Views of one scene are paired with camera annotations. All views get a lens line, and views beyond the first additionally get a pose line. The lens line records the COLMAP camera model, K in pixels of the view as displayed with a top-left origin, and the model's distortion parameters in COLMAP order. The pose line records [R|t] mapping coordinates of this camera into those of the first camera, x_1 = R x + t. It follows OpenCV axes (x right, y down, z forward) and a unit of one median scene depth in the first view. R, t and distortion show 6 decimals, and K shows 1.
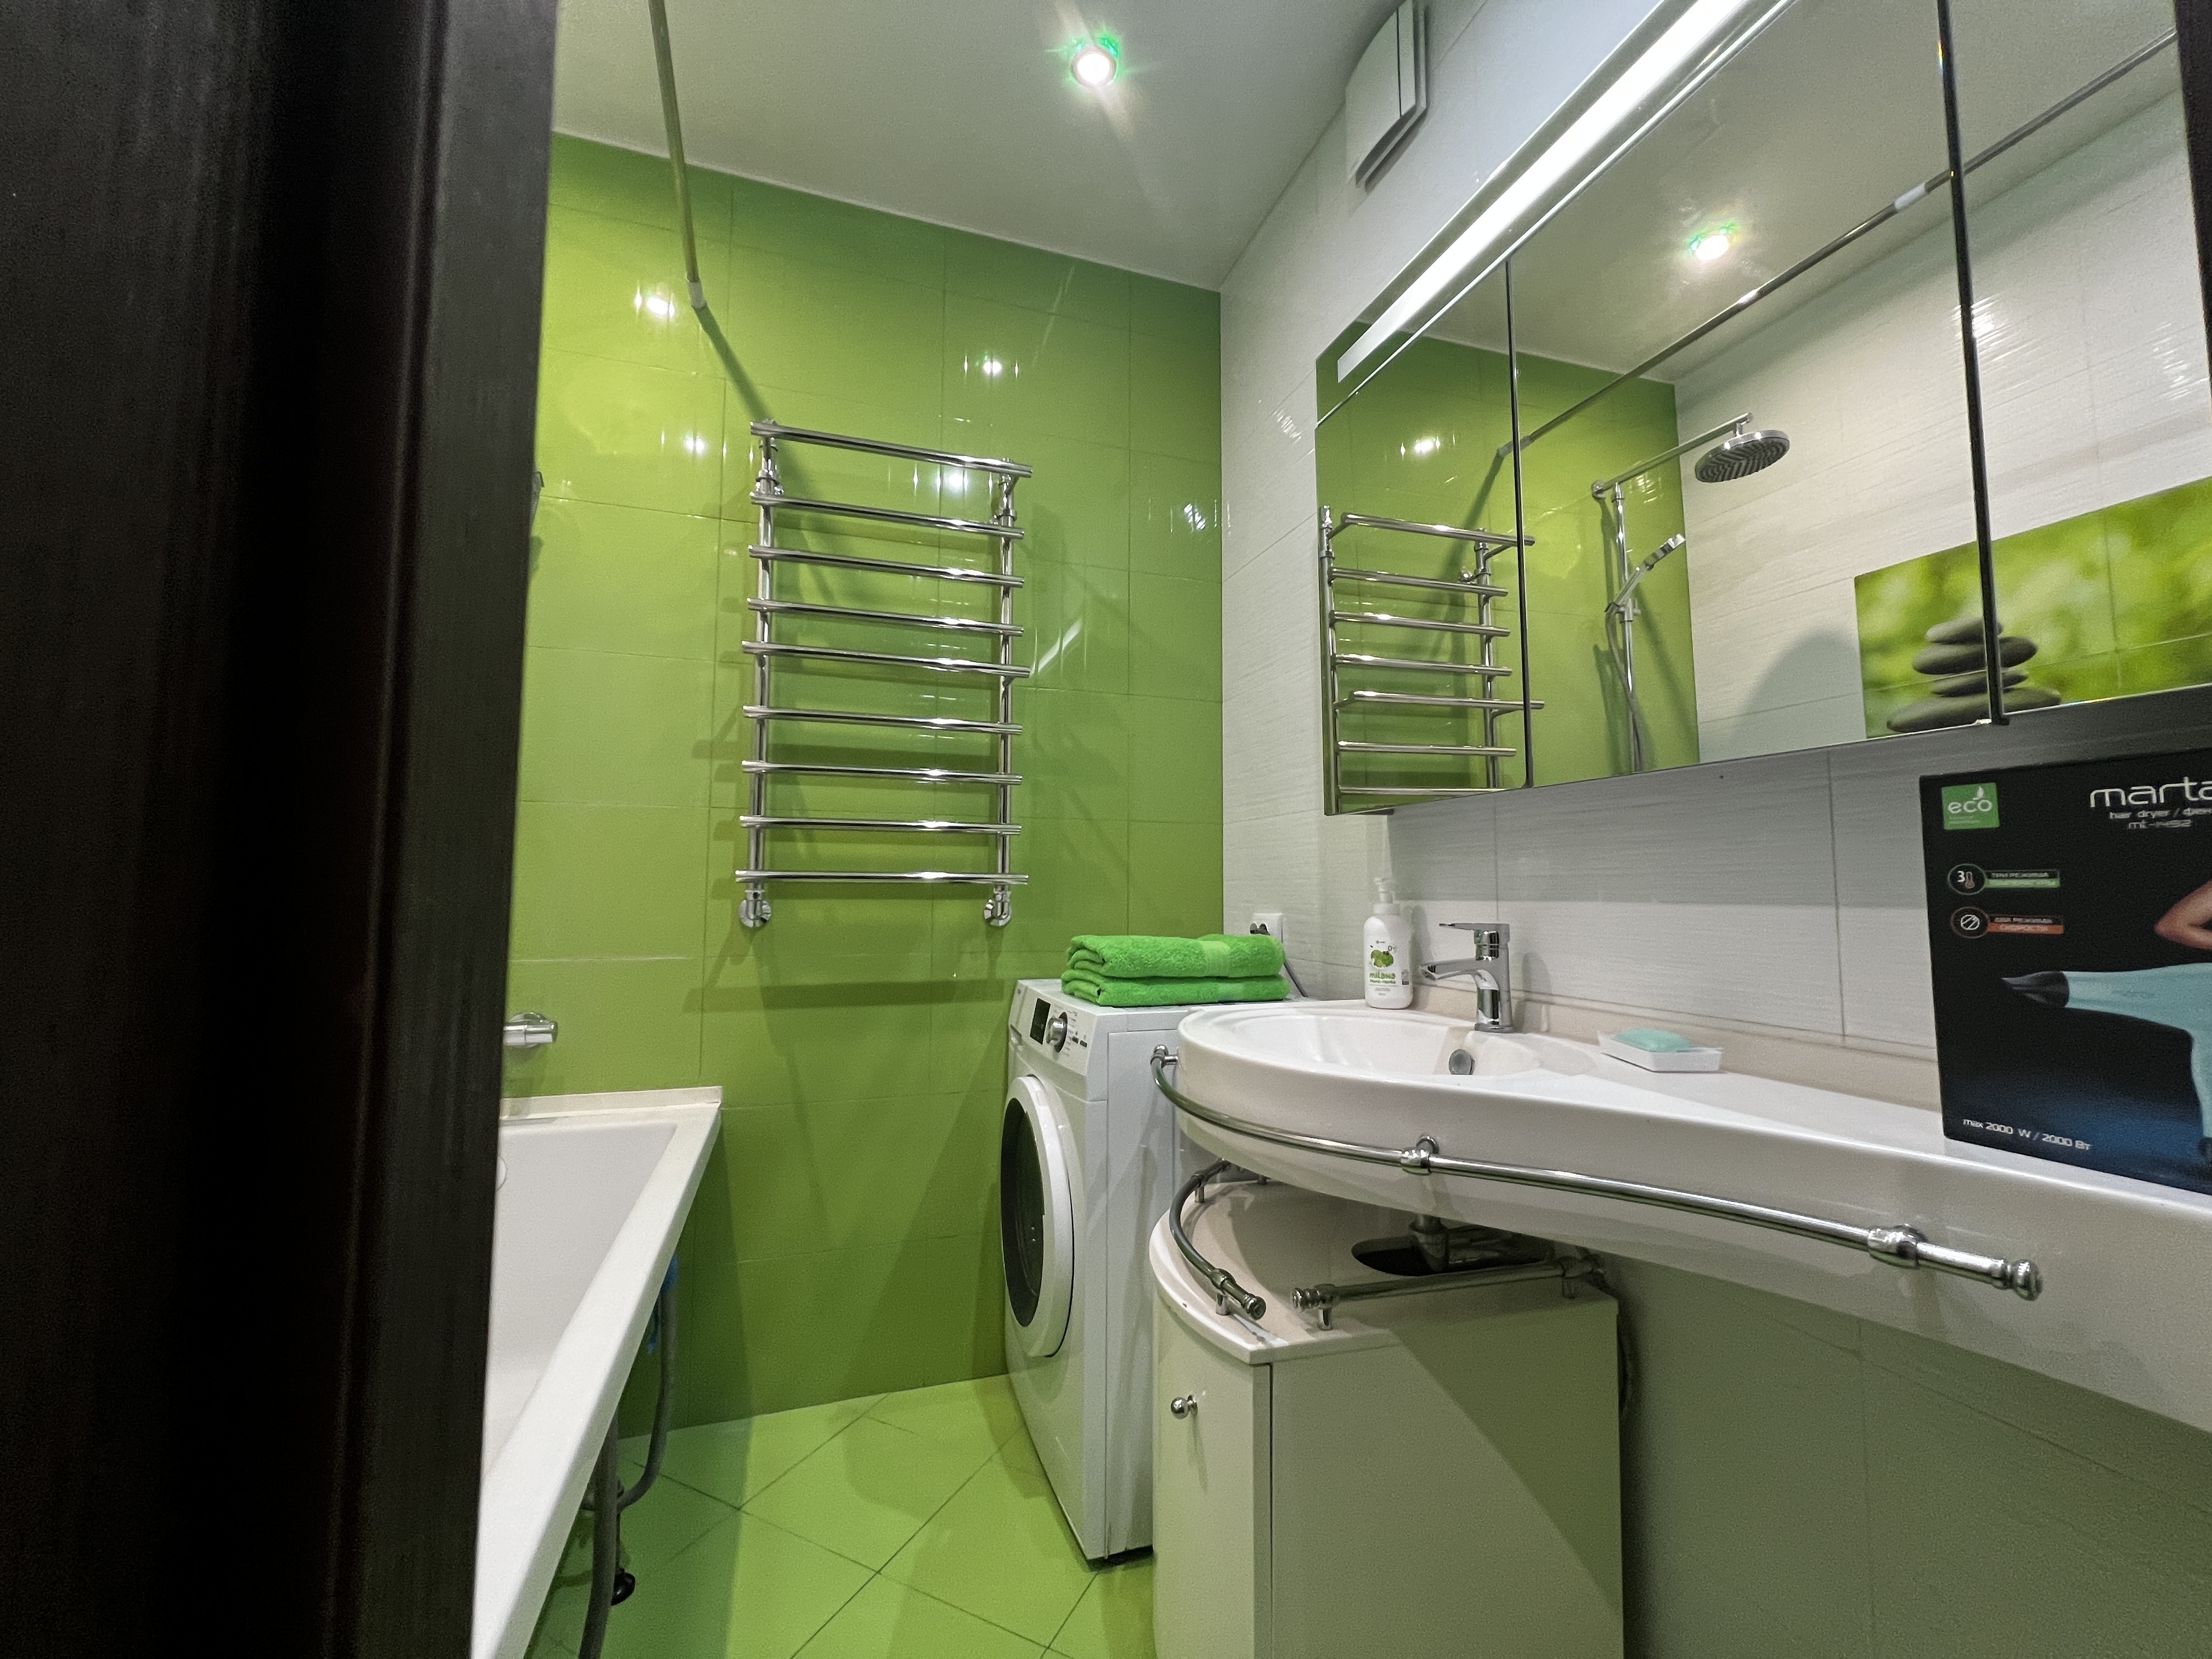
lens RADIAL K [[884.9, 0, 1103.2], [0, 884.9, 813.2], [0, 0, 1]] dist [-0.002797, 0.000888]
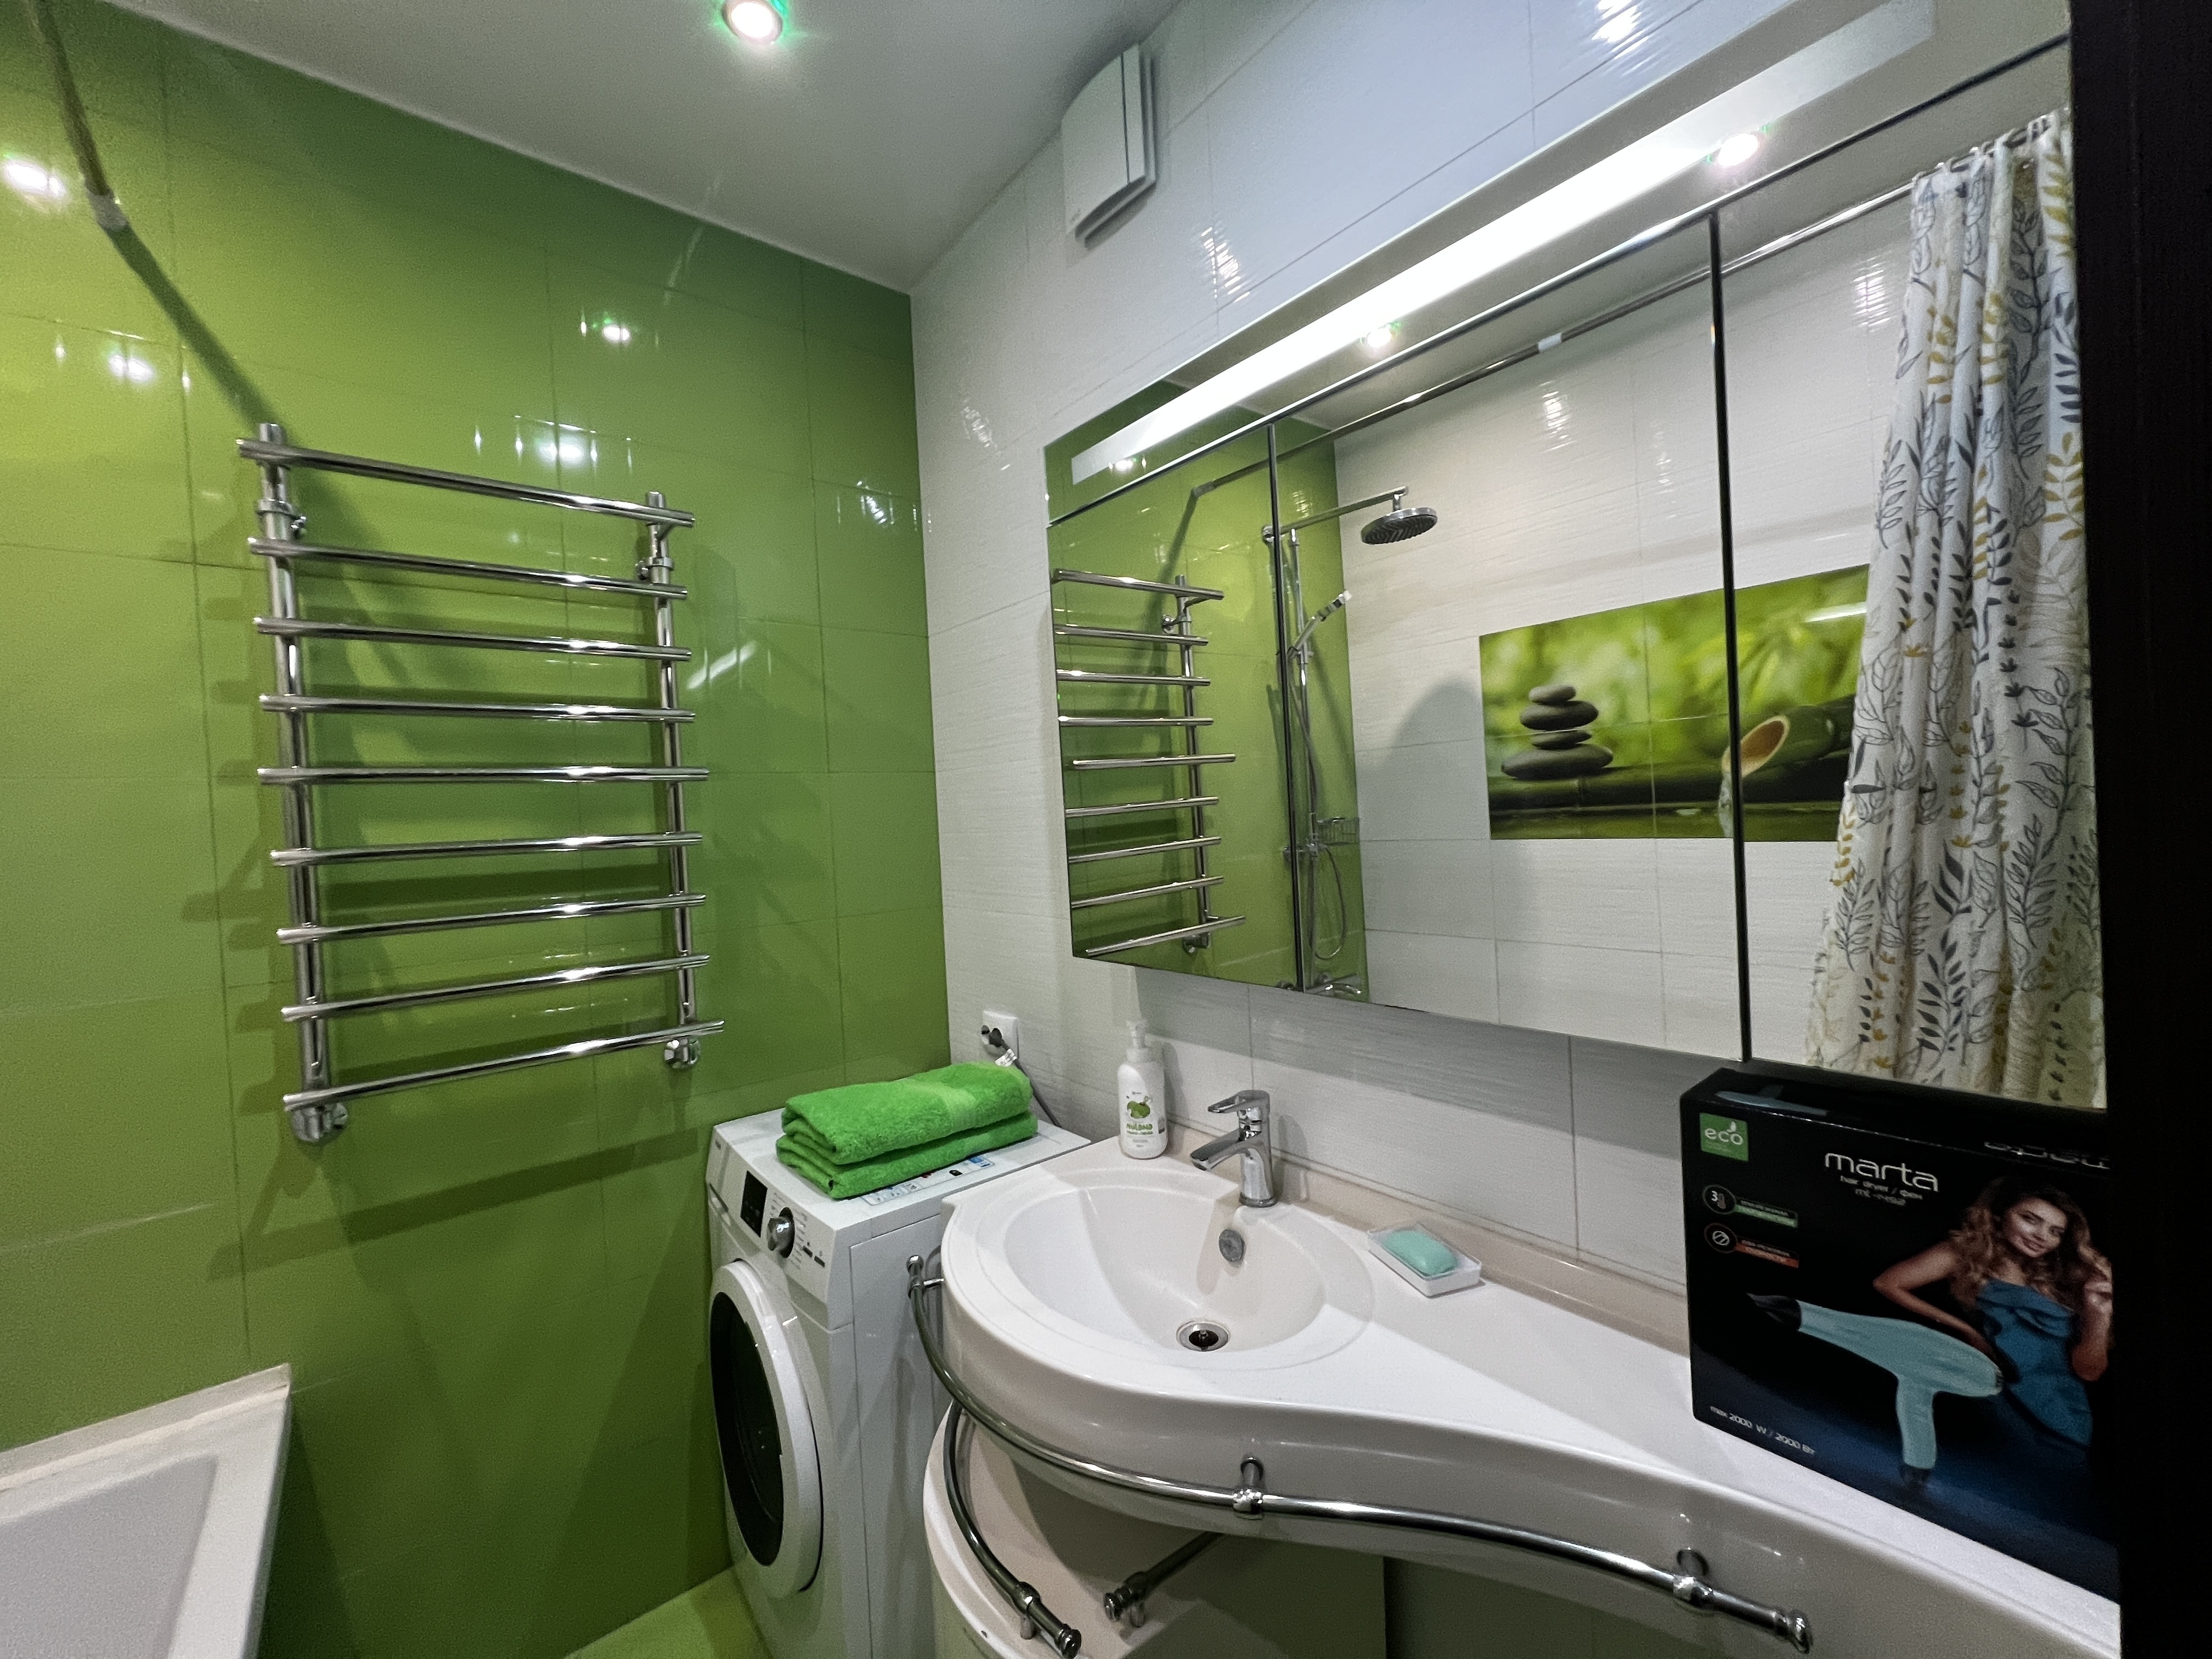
lens RADIAL K [[884.9, 0, 1107.2], [0, 884.9, 815.6], [0, 0, 1]] dist [-0.002797, 0.000888]
pose [[0.931269, -0.056693, 0.359894, -0.038443], [0.027030, 0.995848, 0.086930, -0.195409], [-0.363328, -0.071227, 0.928934, 0.108689]]
